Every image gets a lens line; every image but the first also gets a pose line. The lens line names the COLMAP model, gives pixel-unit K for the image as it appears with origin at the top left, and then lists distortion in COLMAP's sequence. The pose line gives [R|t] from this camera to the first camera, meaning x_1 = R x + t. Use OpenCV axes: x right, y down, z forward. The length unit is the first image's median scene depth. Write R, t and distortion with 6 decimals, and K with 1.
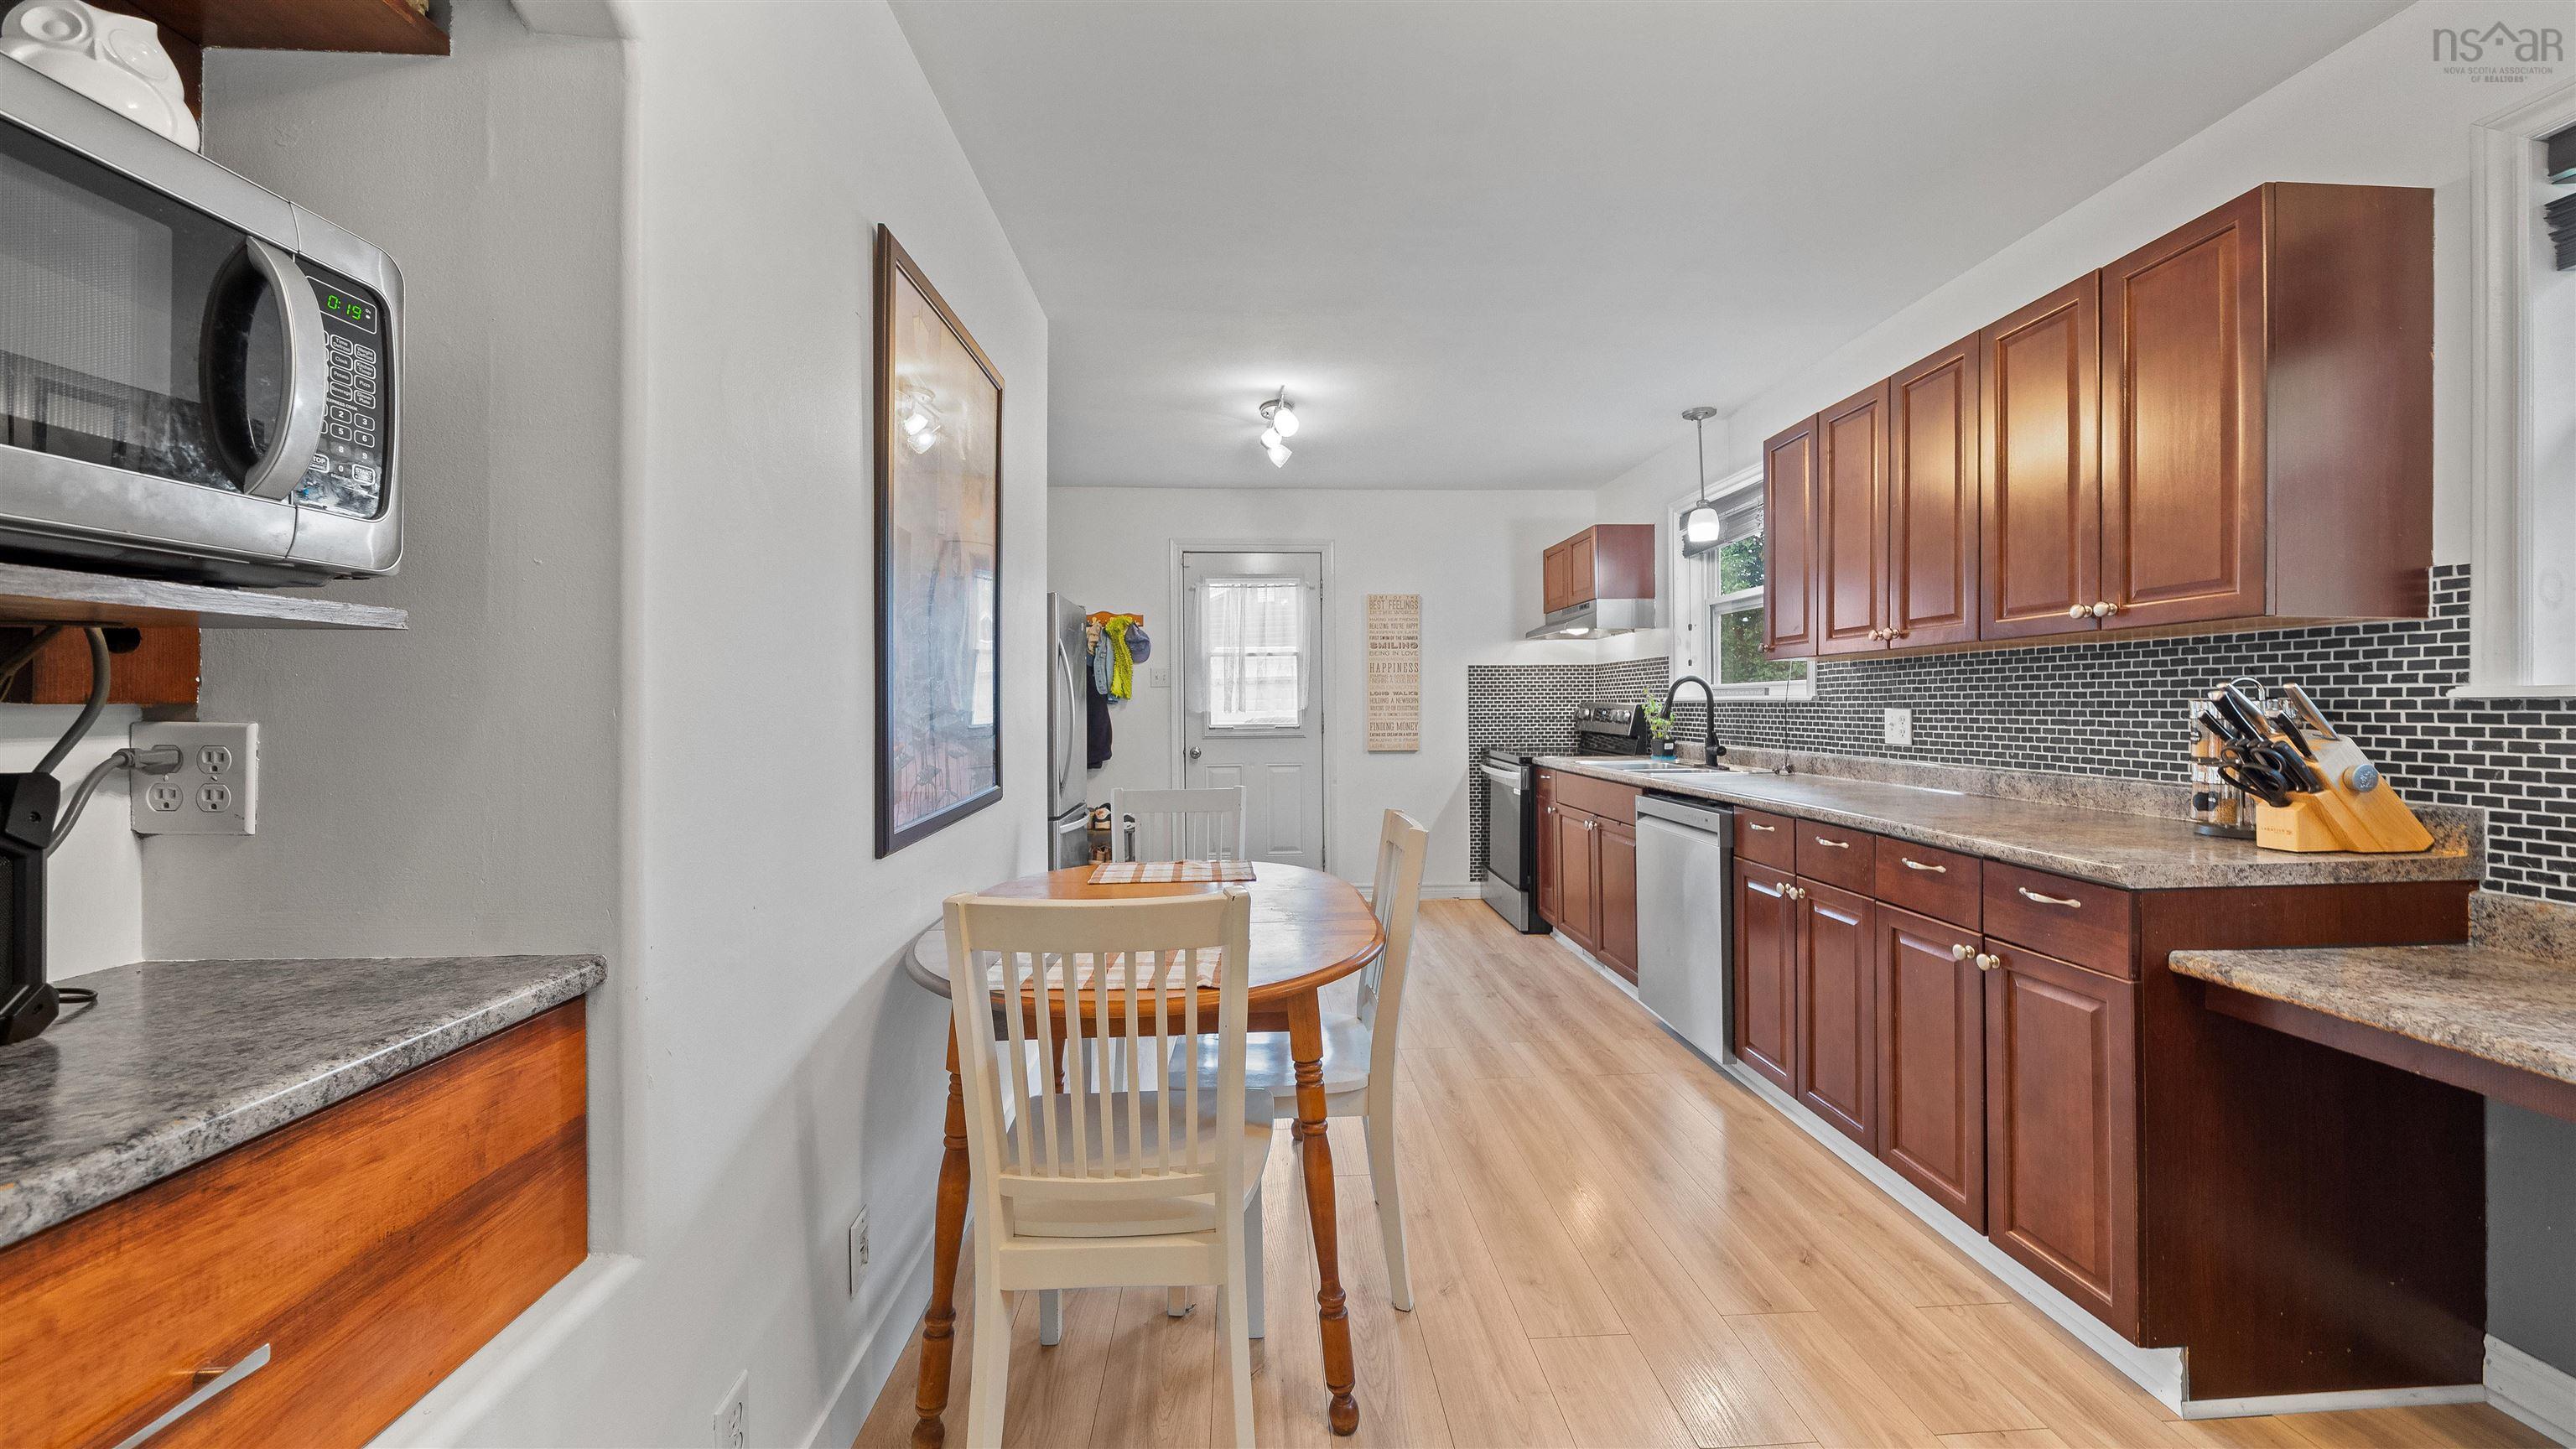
lens RADIAL K [[895.8, 0, 1290.5], [0, 895.8, 701.3], [0, 0, 1]] dist [0.000286, -0.000275]
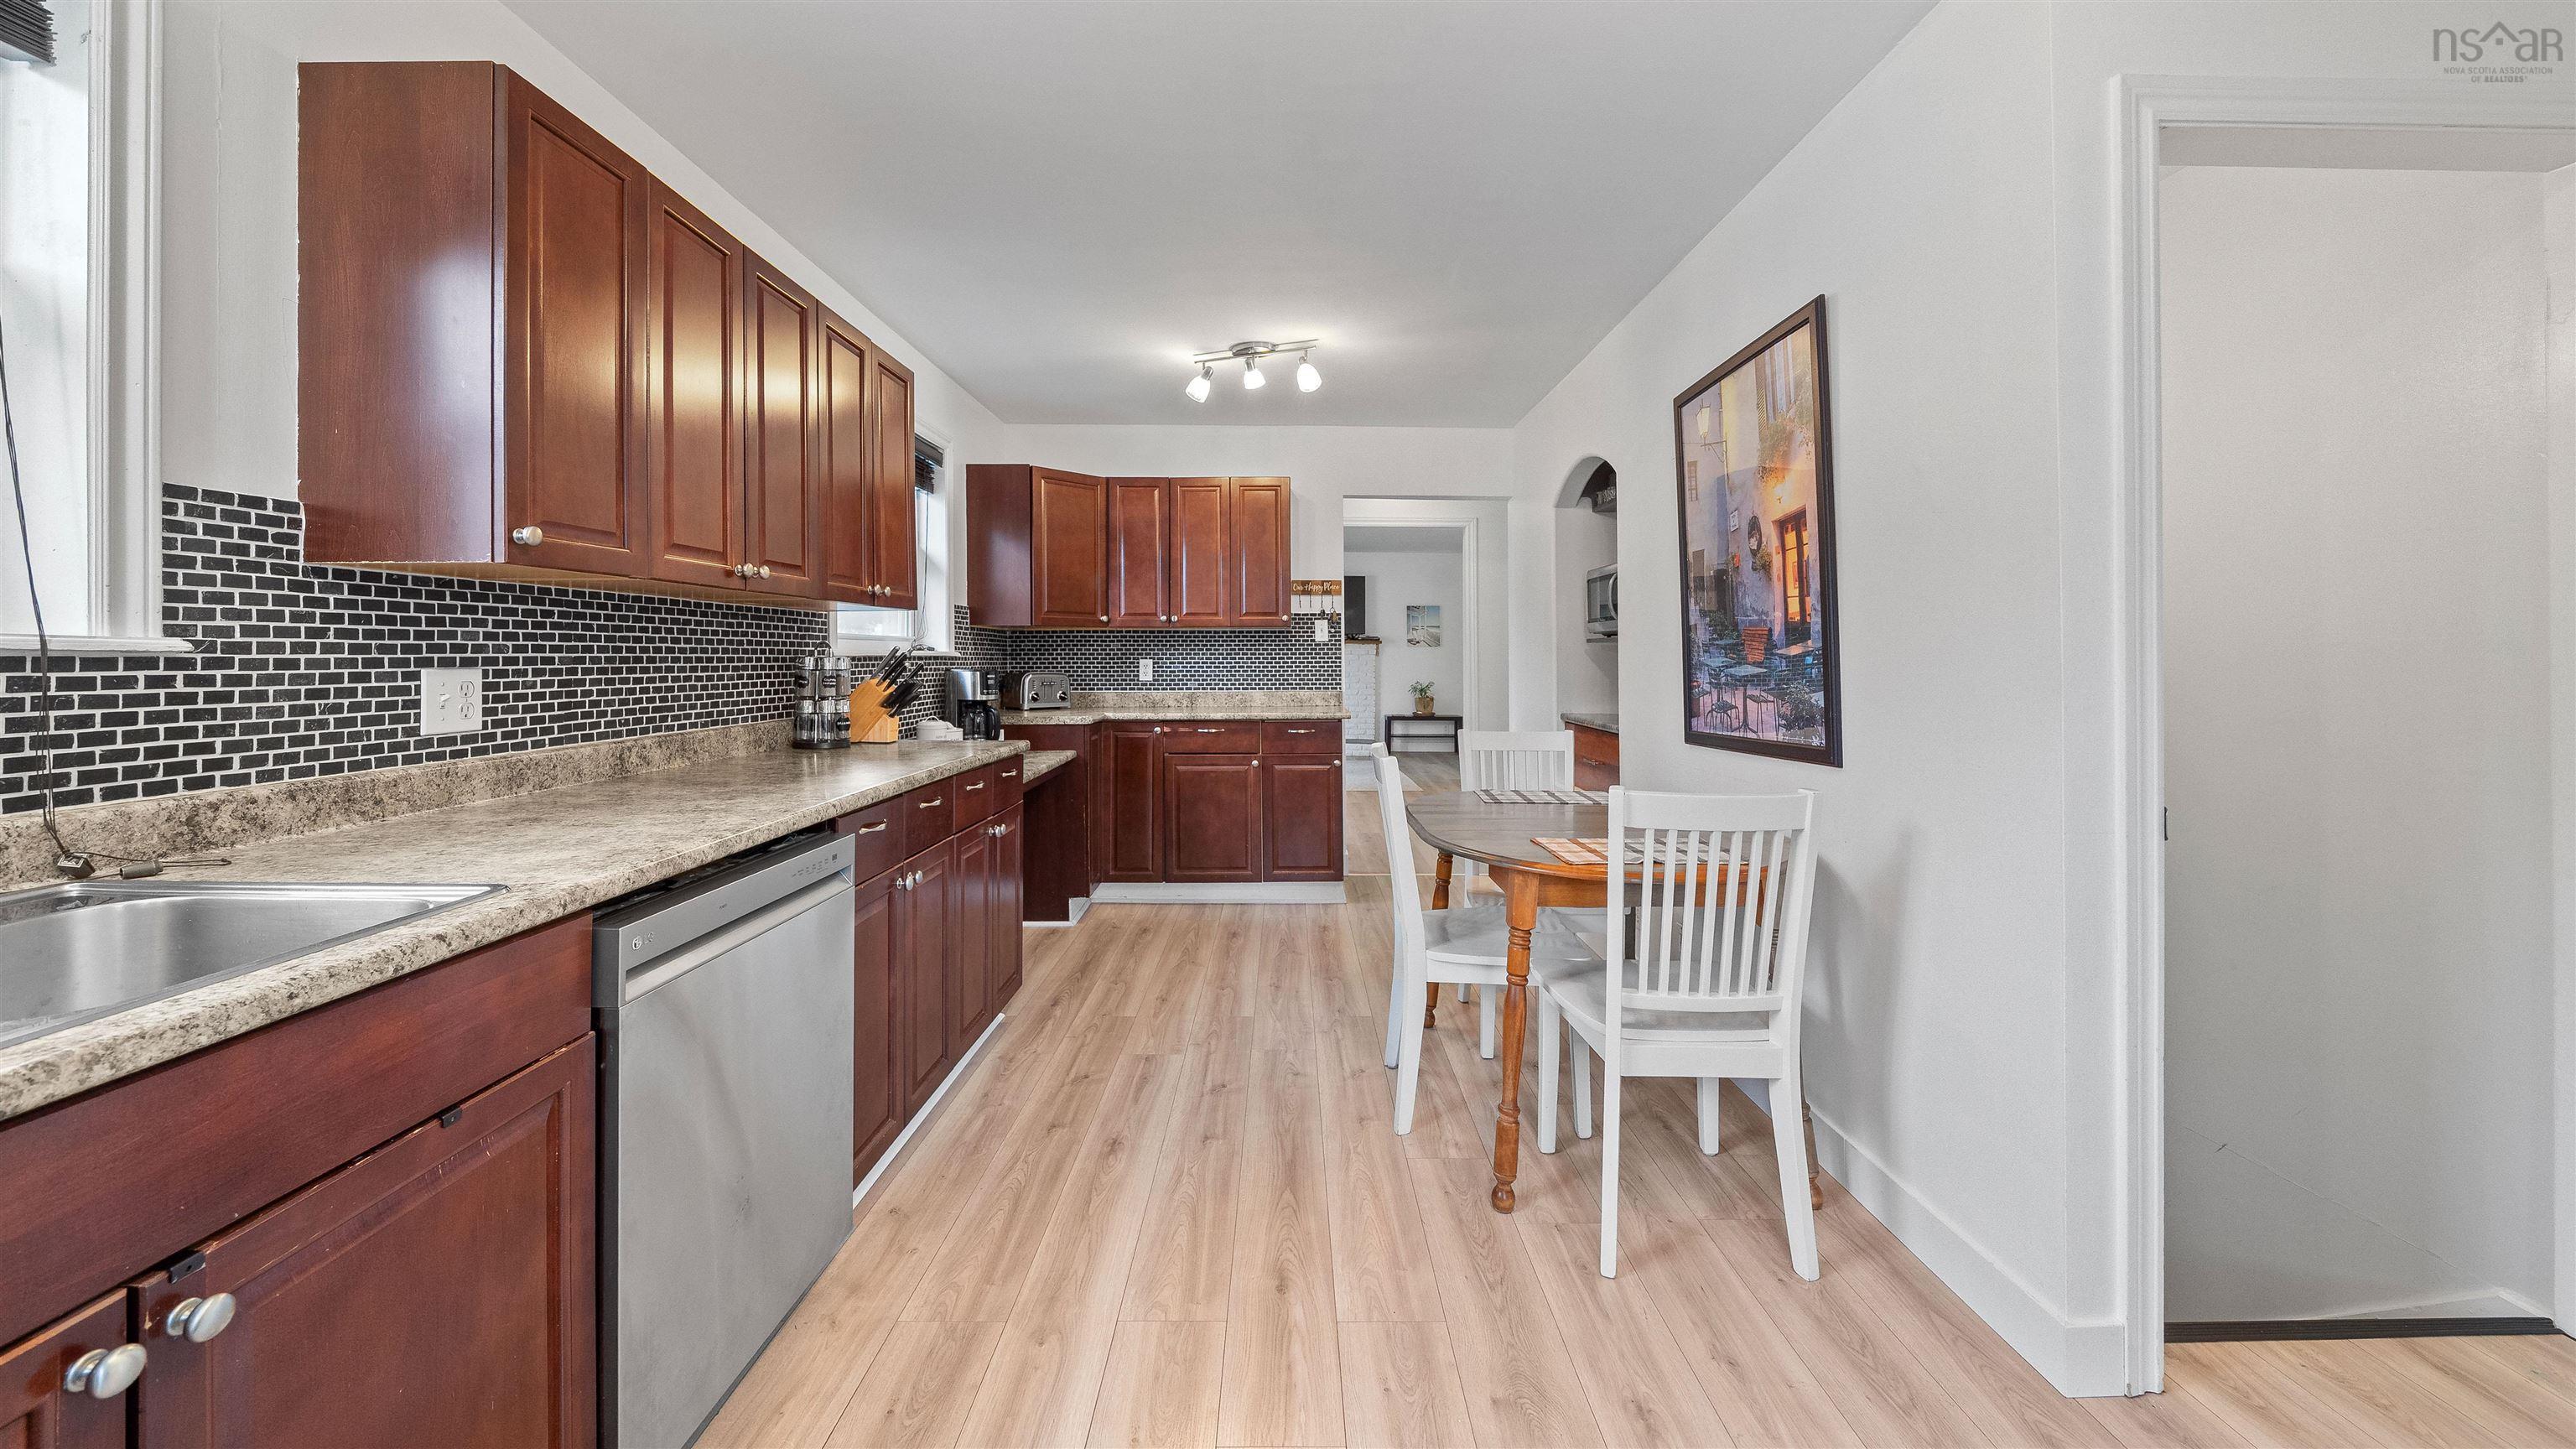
lens RADIAL K [[917.7, 0, 1291.2], [0, 917.7, 647.4], [0, 0, 1]] dist [-0.000633, 0.000026]
pose [[-0.998968, 0.002217, 0.045373, 0.153180], [0.001554, 0.999892, -0.014636, 0.004816], [-0.045400, -0.014550, -0.998863, 1.790457]]
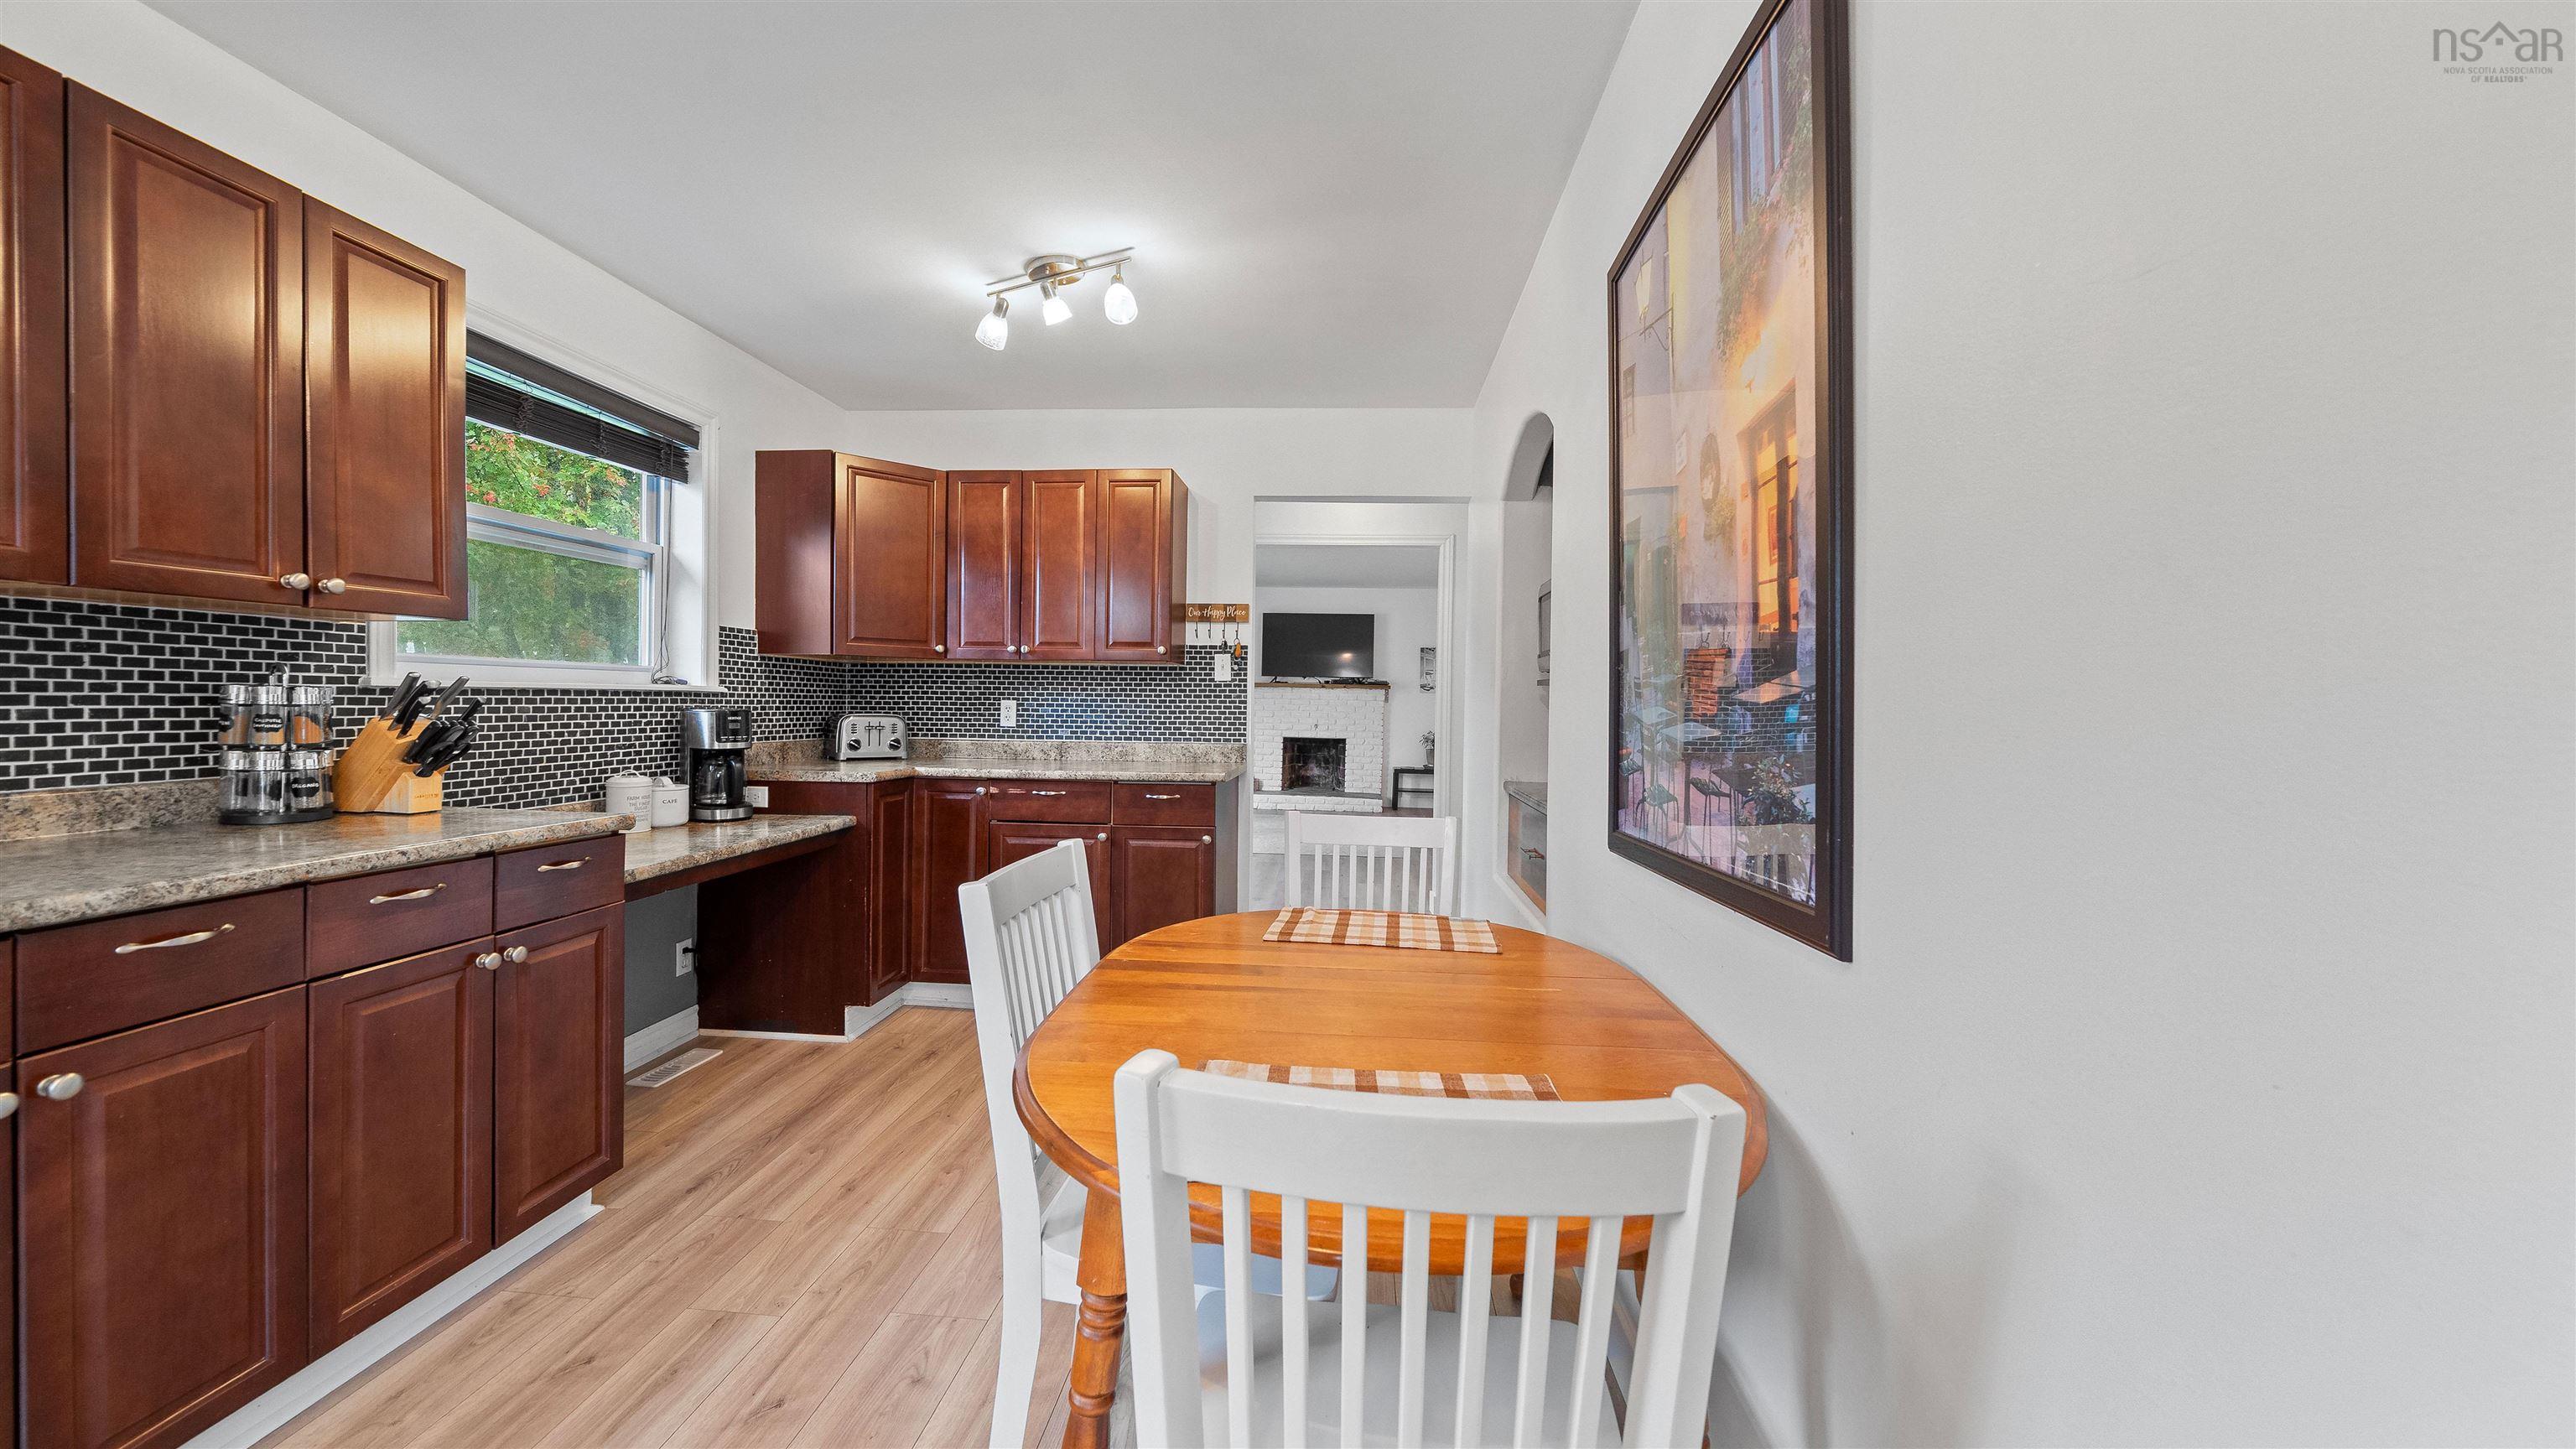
lens RADIAL K [[898.1, 0, 1281.0], [0, 898.1, 714.5], [0, 0, 1]] dist [-0.005513, 0.000090]
pose [[-0.990909, -0.015058, 0.133687, -0.128595], [-0.013891, 0.999857, 0.009658, 0.004161], [-0.133813, 0.007713, -0.990977, 1.317875]]
